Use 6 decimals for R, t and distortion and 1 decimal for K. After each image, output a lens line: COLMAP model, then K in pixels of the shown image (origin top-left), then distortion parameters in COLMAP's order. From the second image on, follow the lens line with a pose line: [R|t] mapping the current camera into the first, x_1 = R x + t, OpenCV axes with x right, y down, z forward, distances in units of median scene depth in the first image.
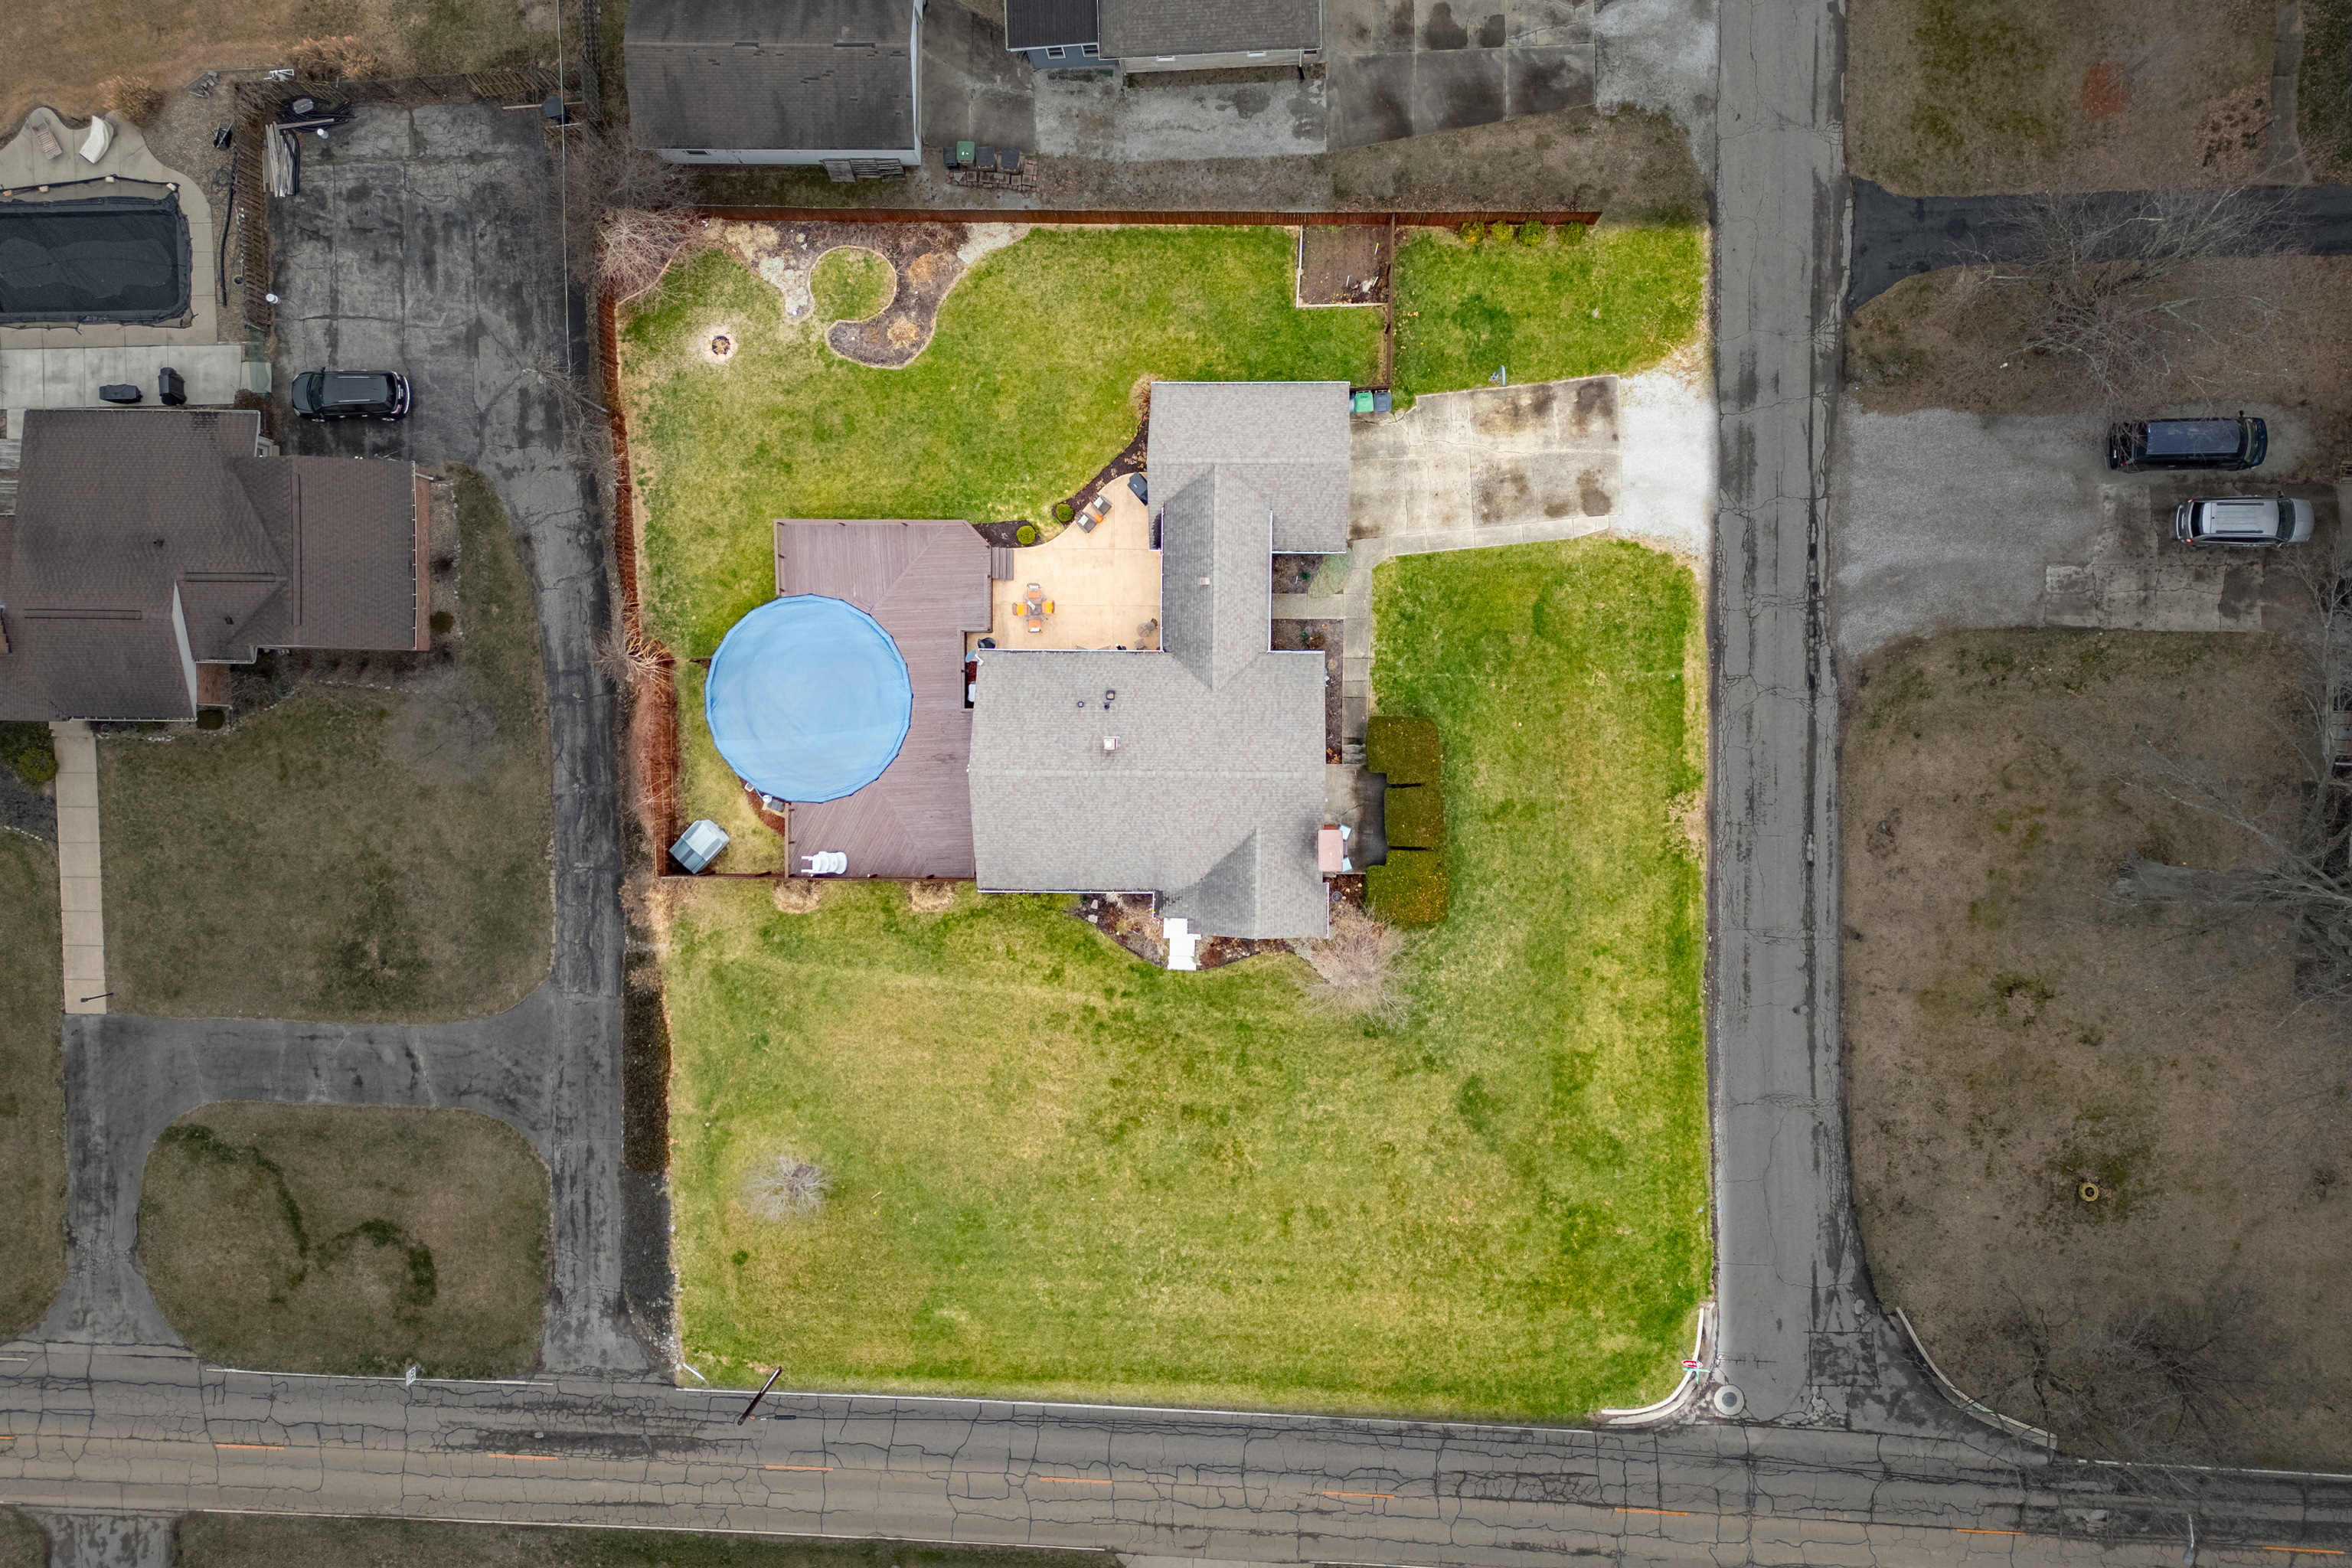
lens RADIAL K [[1637.3, 0, 1176.0], [0, 1637.3, 784.0], [0, 0, 1]] dist [0.083959, -0.076952]
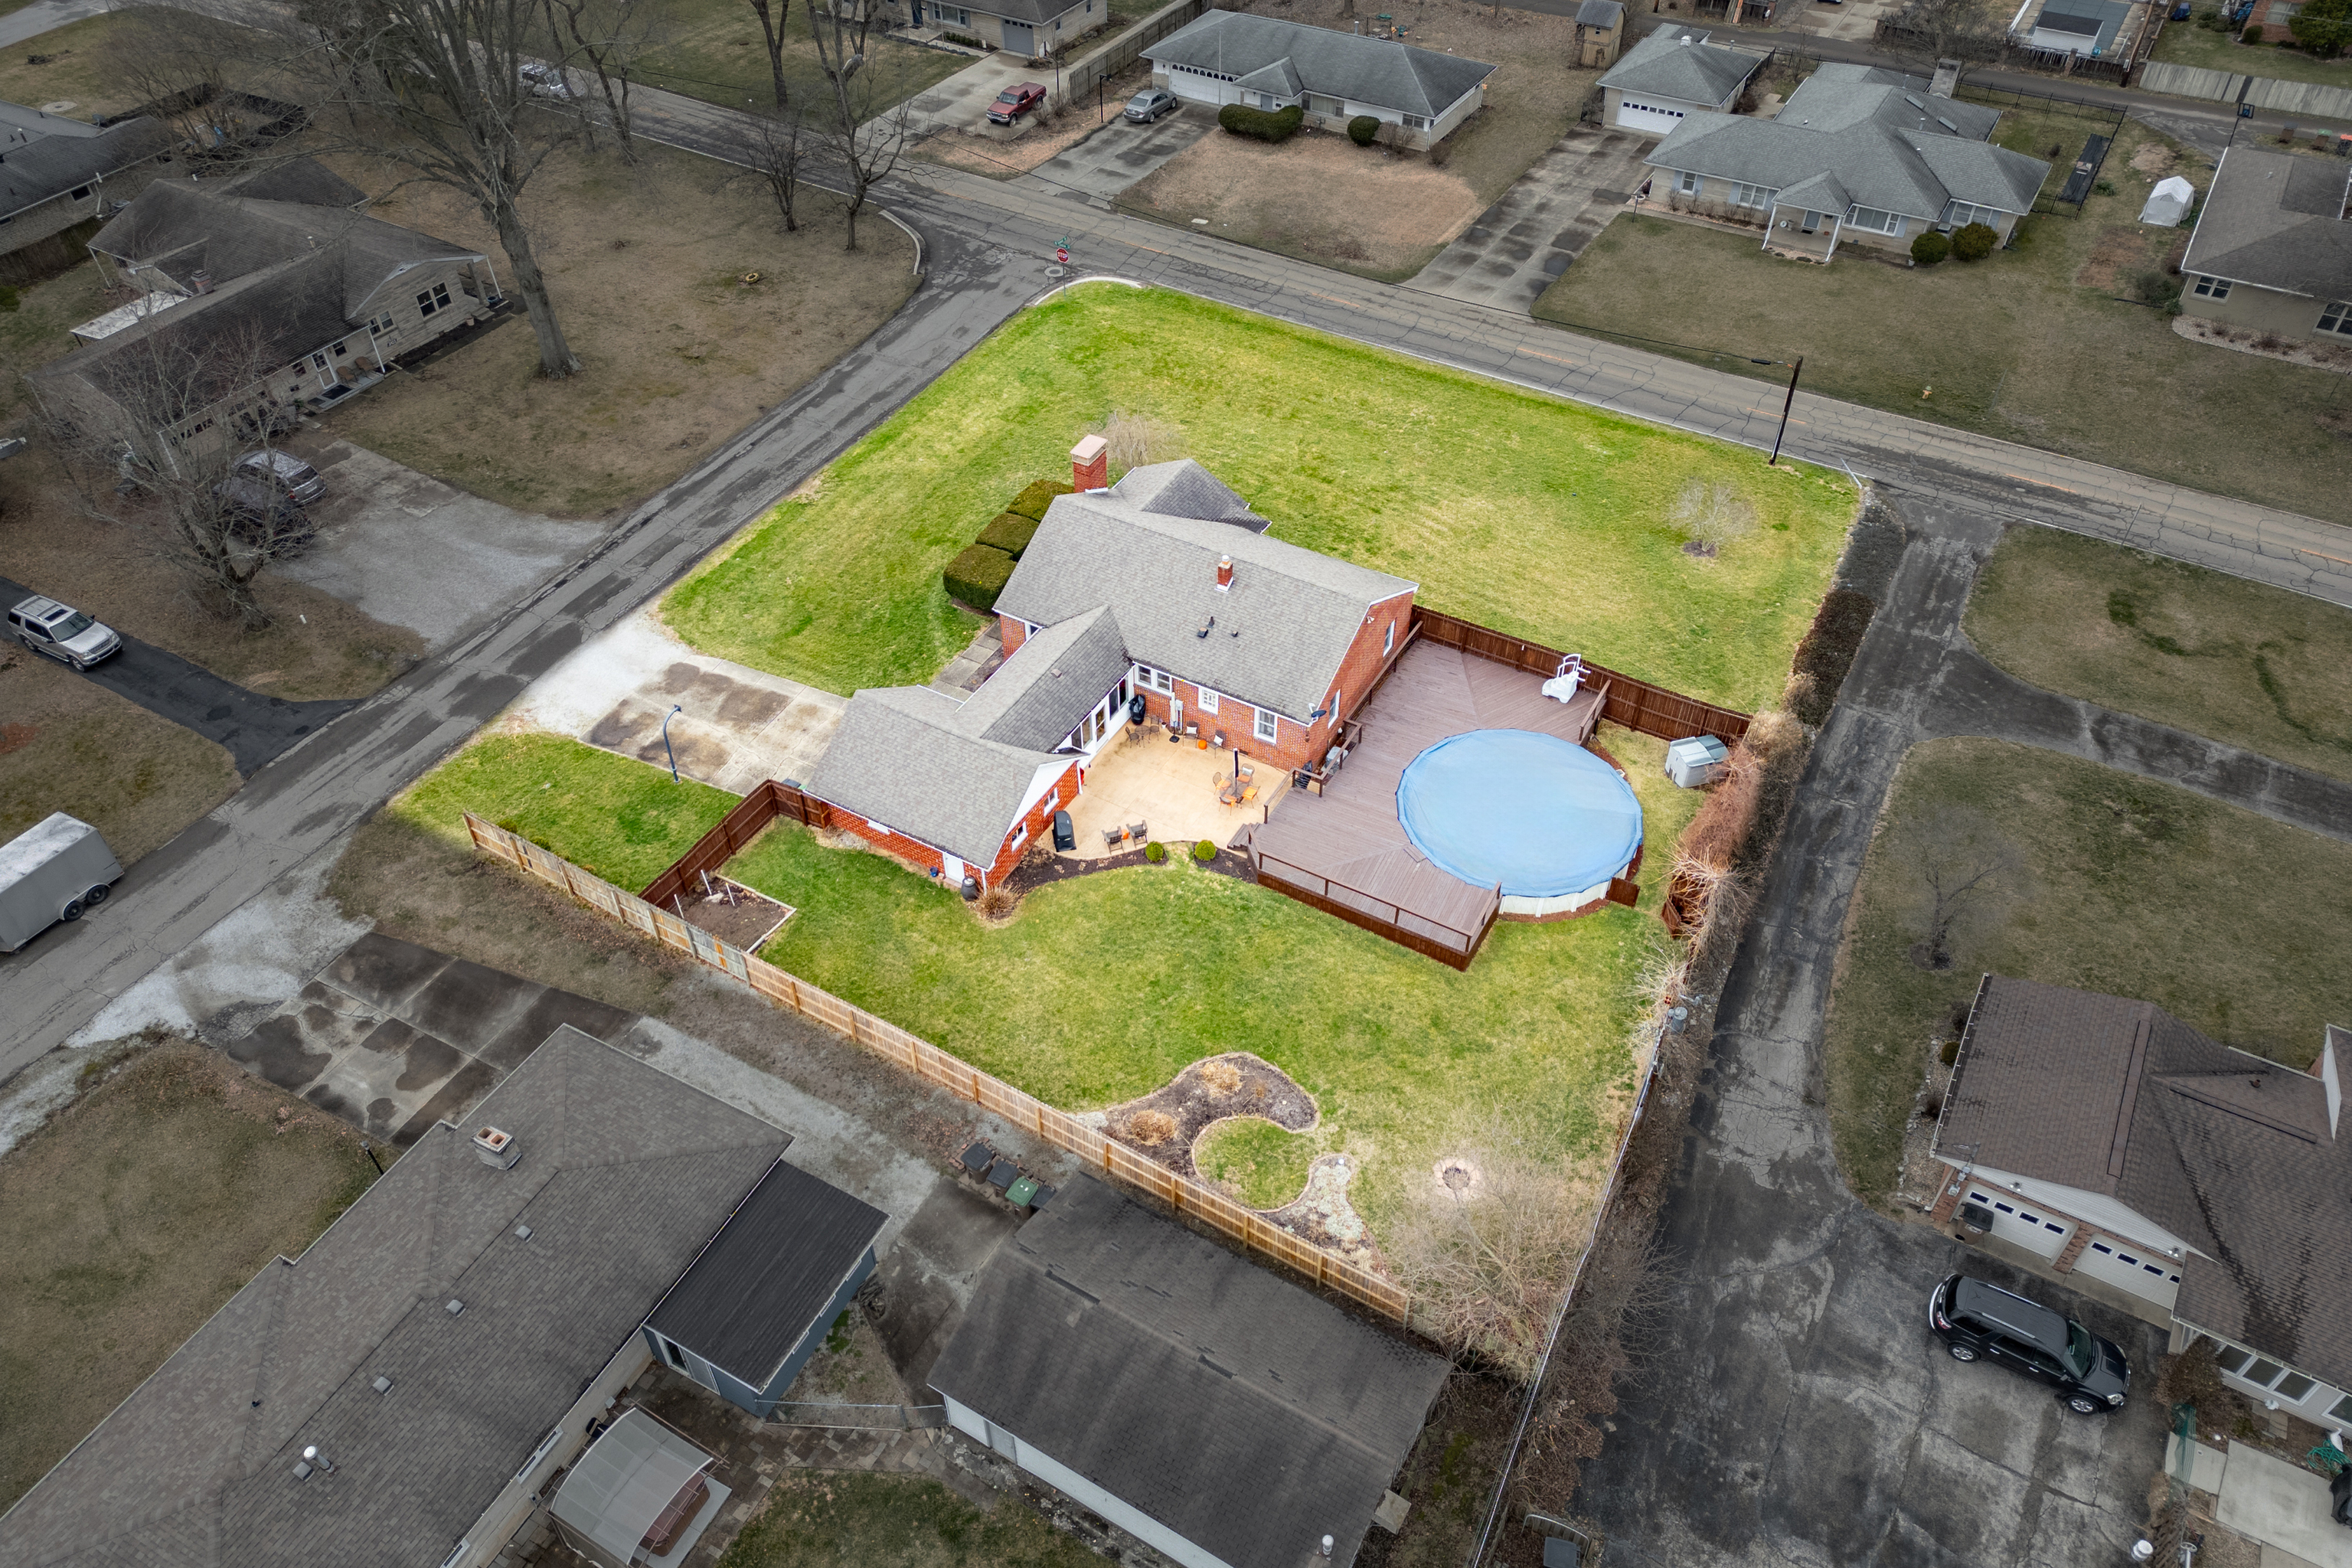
lens RADIAL K [[1637.3, 0, 1176.0], [0, 1637.3, 784.0], [0, 0, 1]] dist [0.083959, -0.076952]
pose [[-0.869757, -0.291995, 0.397822, -0.409570], [0.488013, -0.628615, 0.605547, -0.658291], [0.073261, 0.720821, 0.689239, 0.383028]]
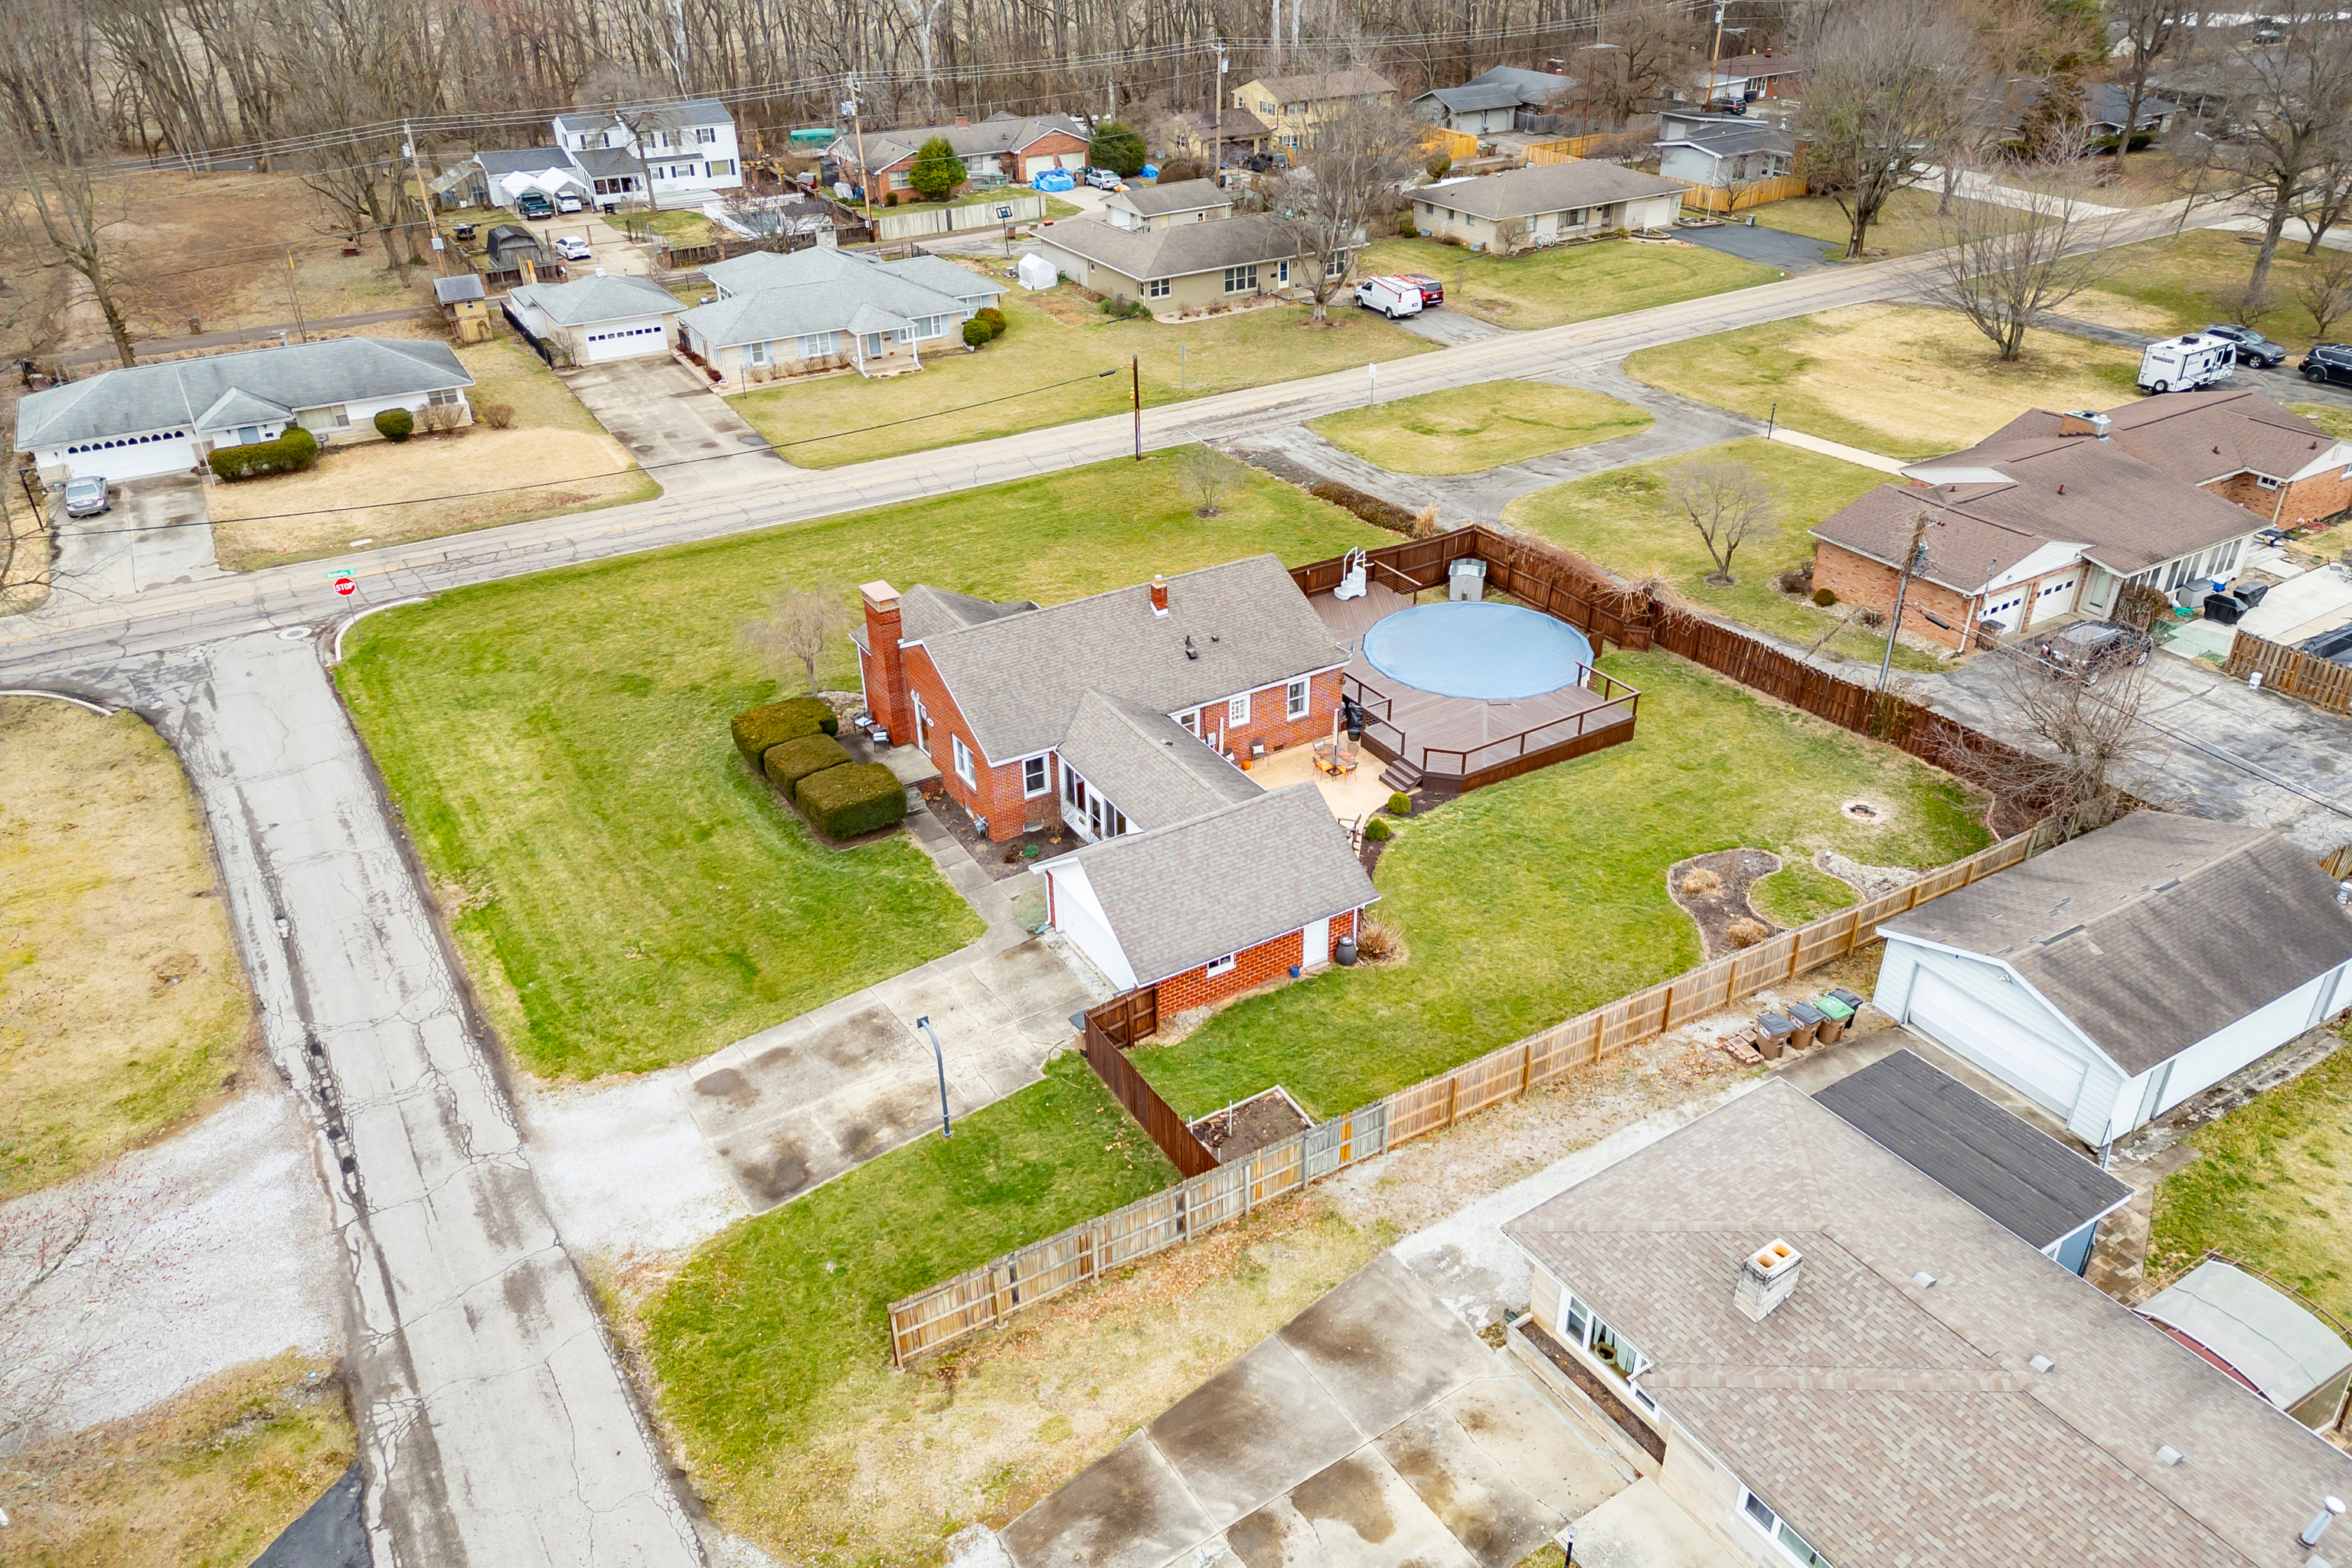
lens RADIAL K [[1637.3, 0, 1176.0], [0, 1637.3, 784.0], [0, 0, 1]] dist [0.083959, -0.076952]
pose [[-0.850483, 0.323759, -0.414557, 0.327804], [-0.524093, -0.454490, 0.720254, -0.664279], [0.044777, 0.829831, 0.556216, 0.546160]]
